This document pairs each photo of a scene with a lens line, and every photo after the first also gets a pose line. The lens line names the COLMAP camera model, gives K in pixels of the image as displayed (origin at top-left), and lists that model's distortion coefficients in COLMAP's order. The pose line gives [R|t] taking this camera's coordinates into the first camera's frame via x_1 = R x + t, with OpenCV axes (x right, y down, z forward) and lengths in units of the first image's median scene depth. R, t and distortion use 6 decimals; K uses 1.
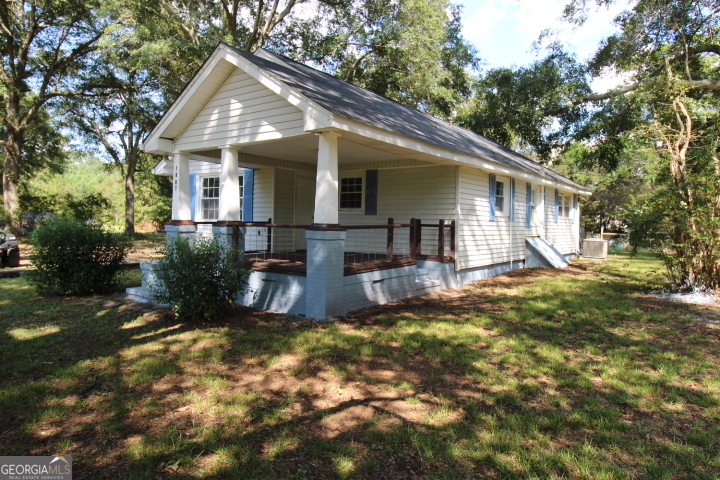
lens RADIAL K [[448.0, 0, 361.4], [0, 448.0, 238.7], [0, 0, 1]] dist [0.005313, 0.000810]
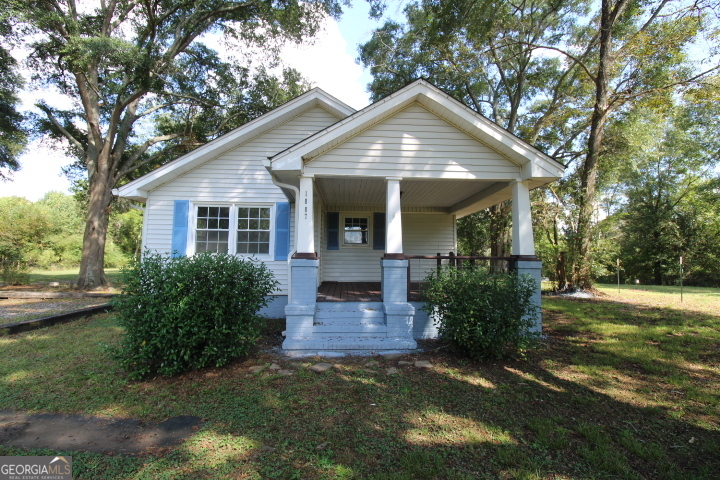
lens RADIAL K [[328.8, 0, 360.7], [0, 328.8, 238.5], [0, 0, 1]] dist [-0.000912, -0.000198]
pose [[0.766892, 0.026376, 0.641234, -0.834609], [0.034316, 0.996040, -0.082011, -0.017498], [-0.640858, 0.084898, 0.762951, 0.516903]]
